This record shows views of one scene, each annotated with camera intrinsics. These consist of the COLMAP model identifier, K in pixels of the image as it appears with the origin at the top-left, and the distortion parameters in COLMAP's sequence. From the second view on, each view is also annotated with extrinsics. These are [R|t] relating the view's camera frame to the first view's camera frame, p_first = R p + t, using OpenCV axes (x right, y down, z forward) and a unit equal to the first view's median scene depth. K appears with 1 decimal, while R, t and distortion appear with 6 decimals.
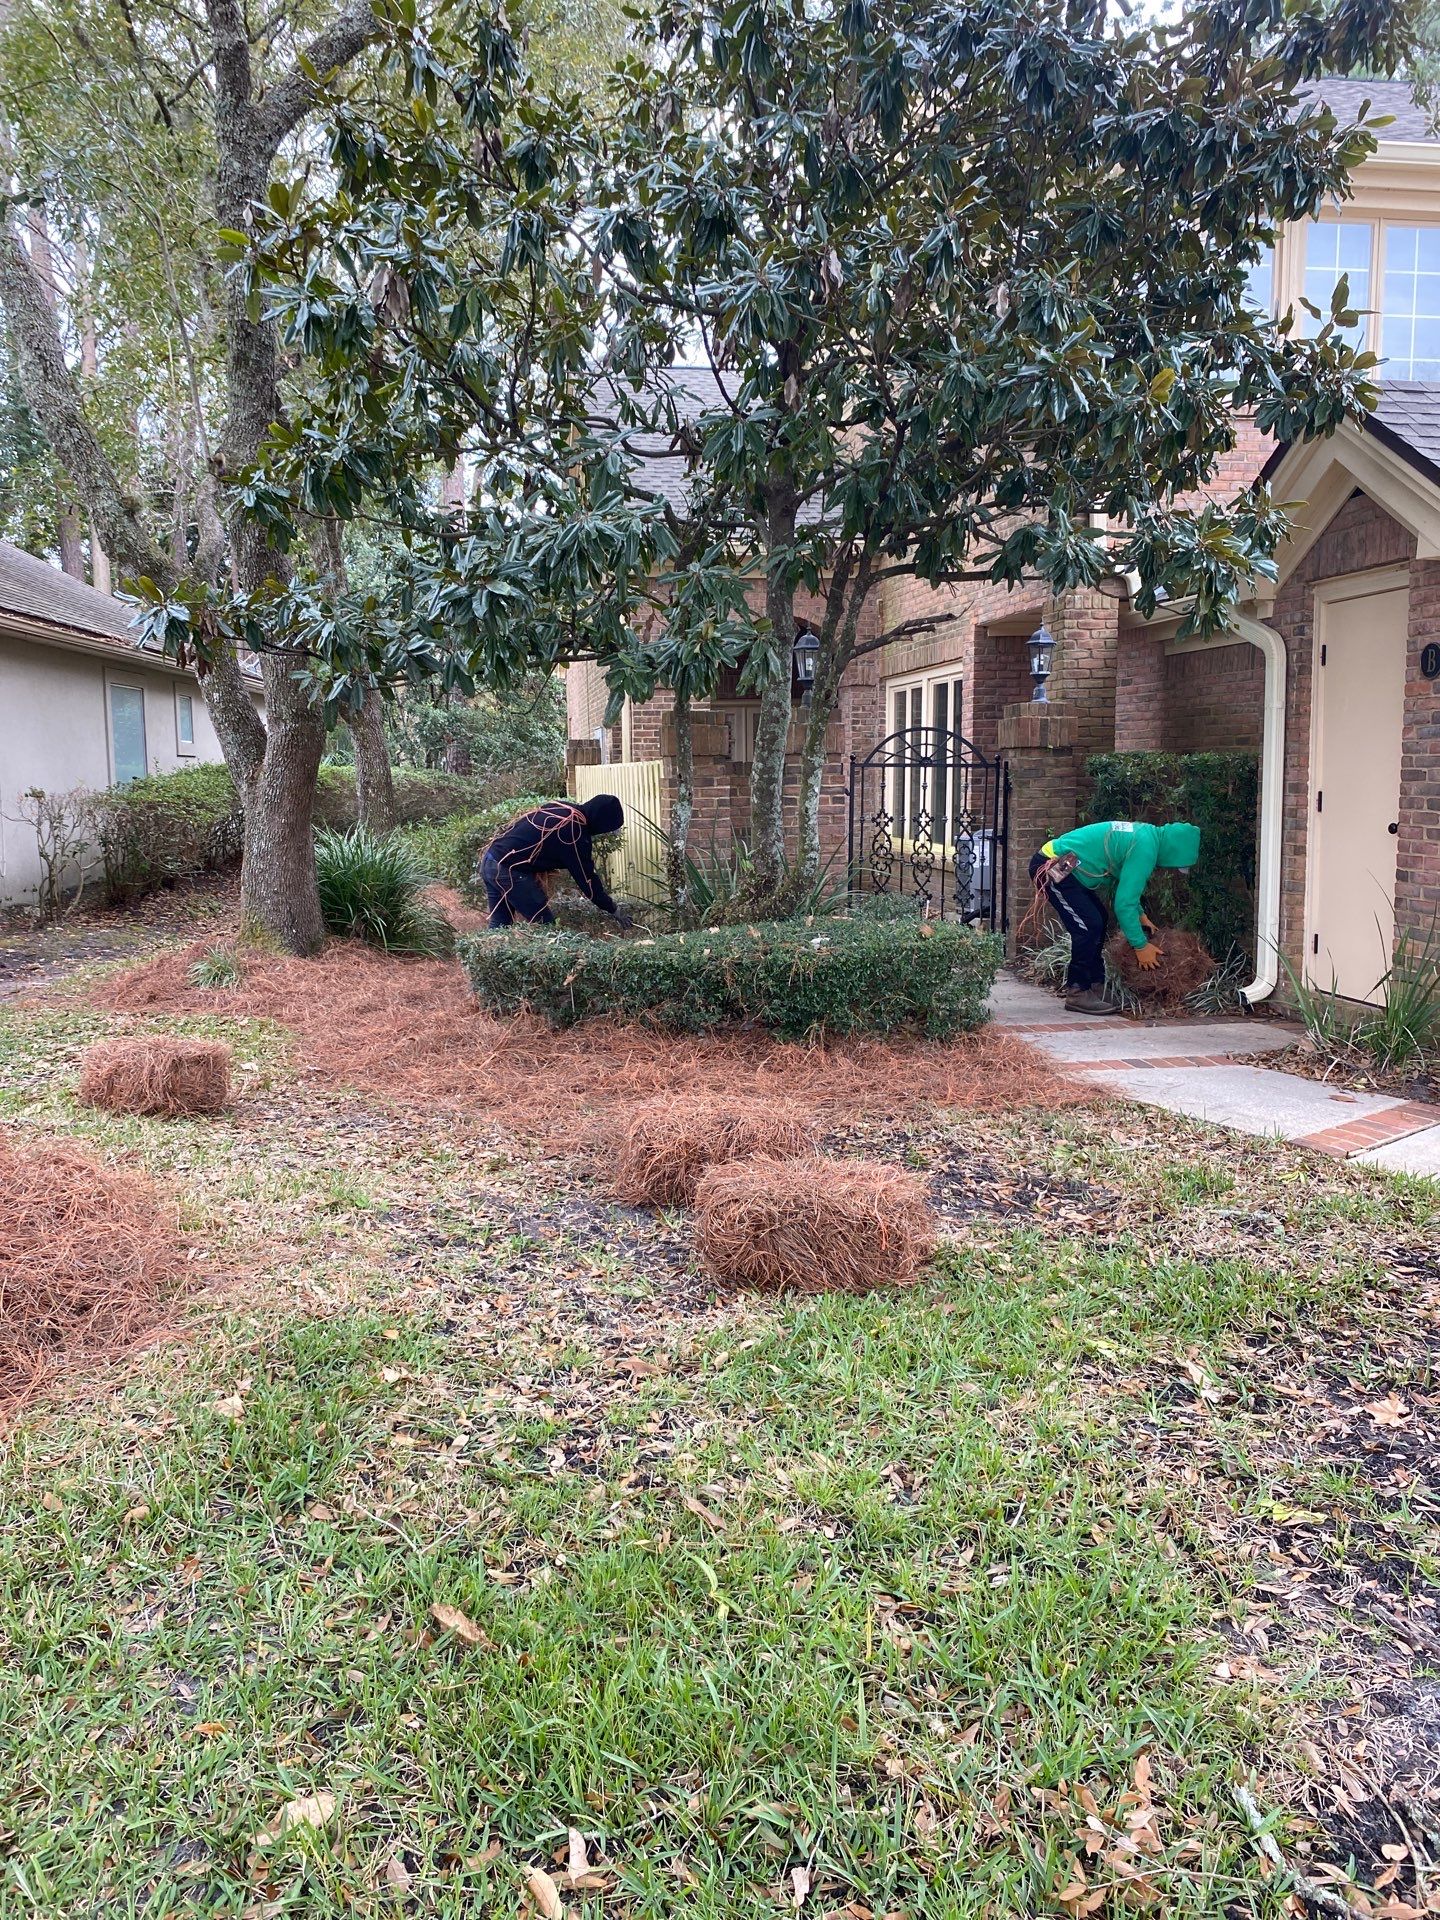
lens RADIAL K [[1446.0, 0, 725.5], [0, 1446.0, 952.8], [0, 0, 1]] dist [0.050673, -0.082420]
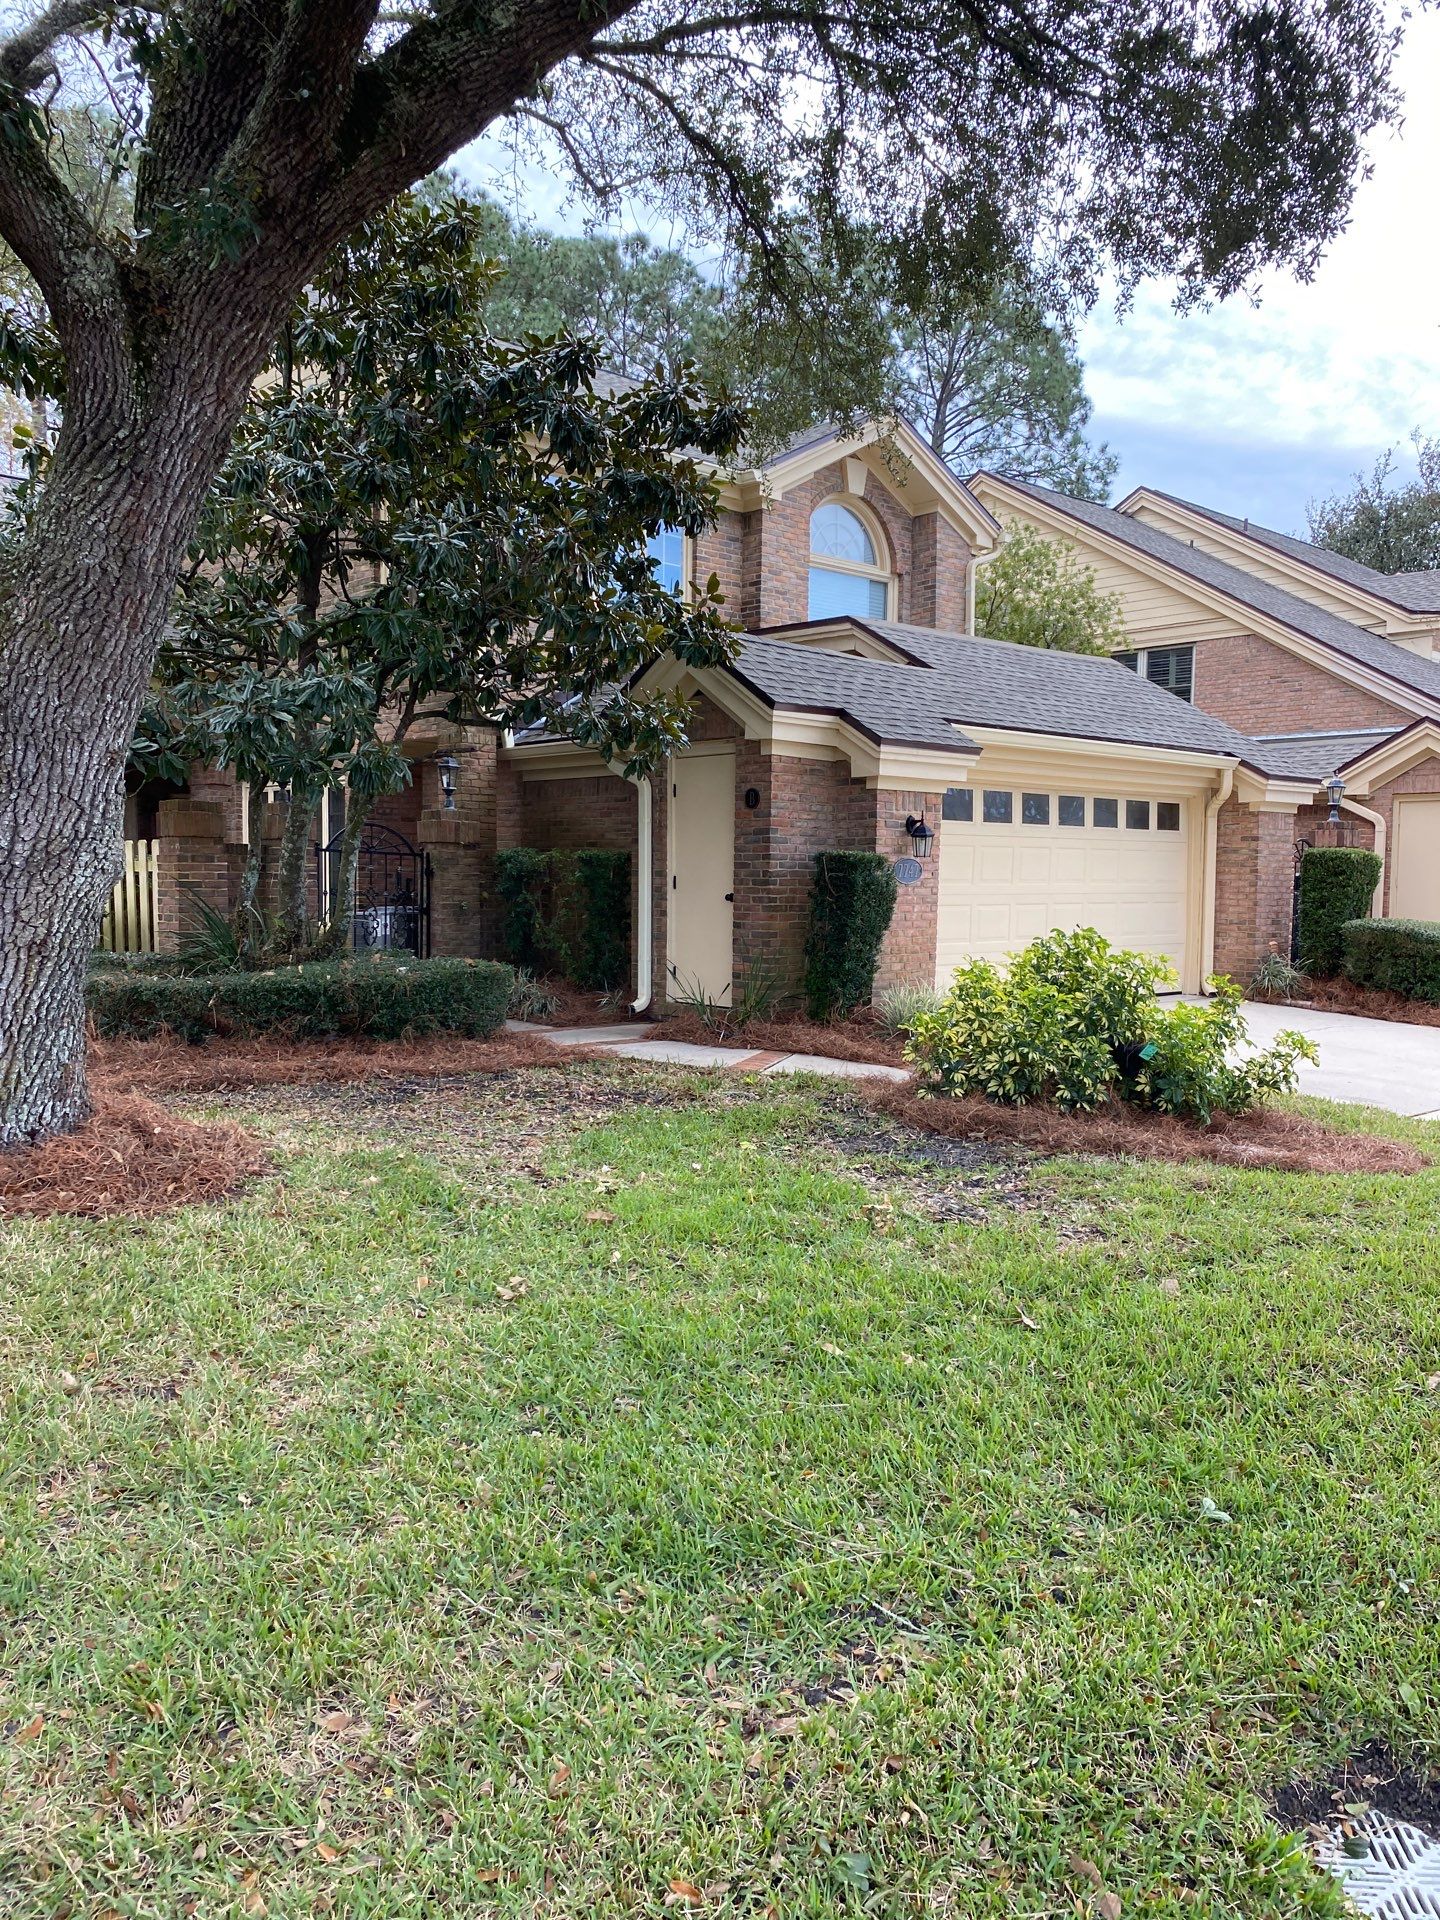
lens RADIAL K [[1446.0, 0, 705.6], [0, 1446.0, 980.7], [0, 0, 1]] dist [0.050673, -0.082420]
pose [[0.832096, -0.017672, 0.554350, -0.471806], [0.048132, 0.998022, -0.040432, 0.074069], [-0.552539, 0.060325, 0.831301, -0.341948]]
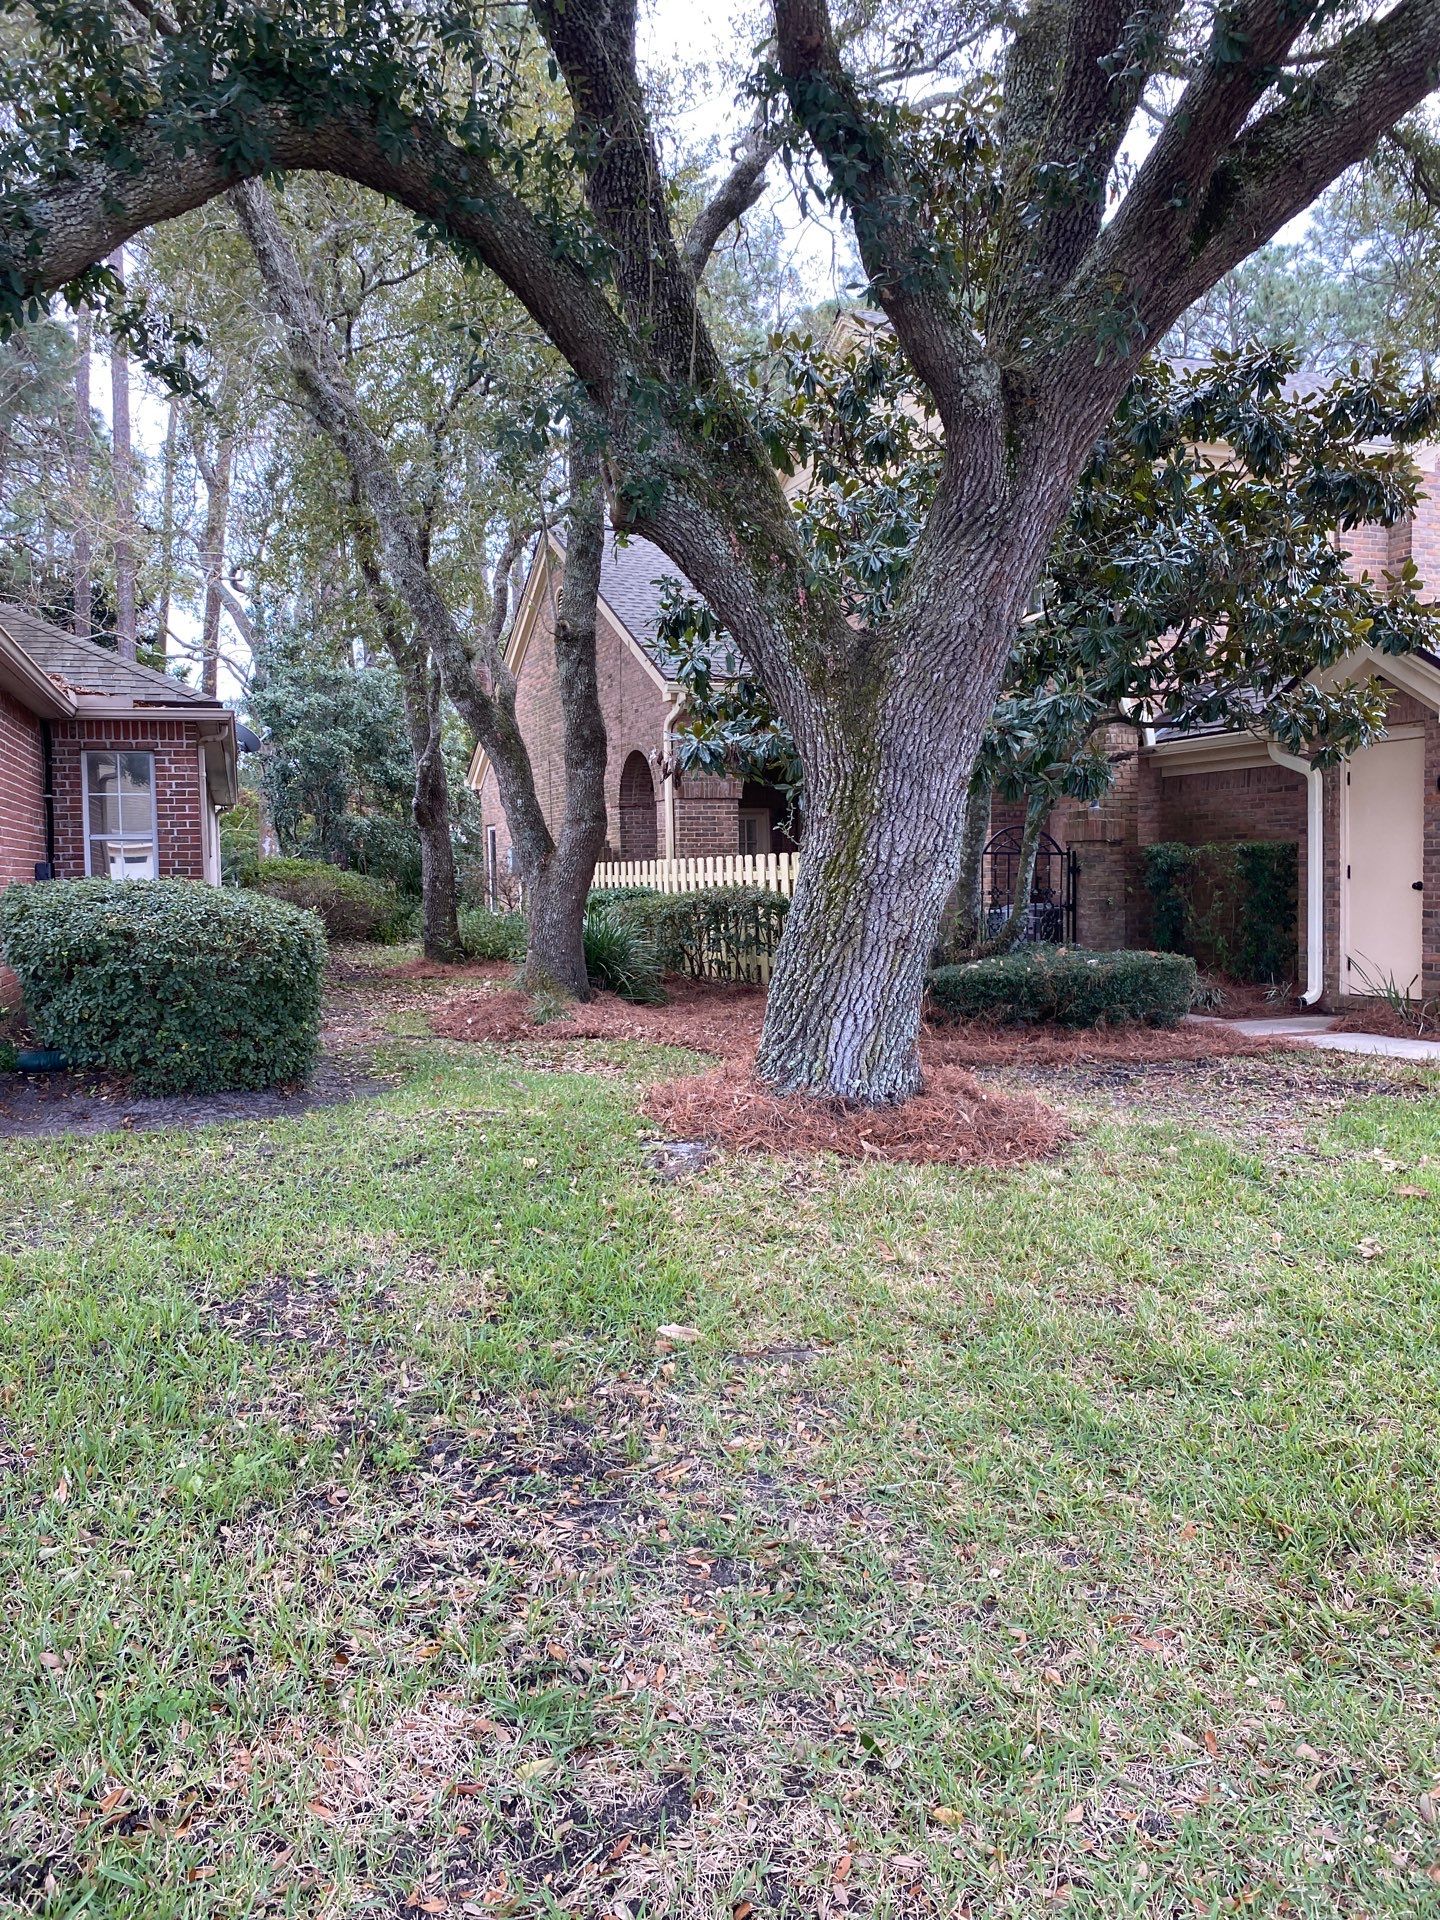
lens RADIAL K [[1446.0, 0, 706.7], [0, 1446.0, 965.3], [0, 0, 1]] dist [0.050673, -0.082420]
pose [[0.972324, -0.018179, 0.232930, -0.678042], [0.034004, 0.997364, -0.064104, 0.078195], [-0.231151, 0.070251, 0.970378, -0.374554]]
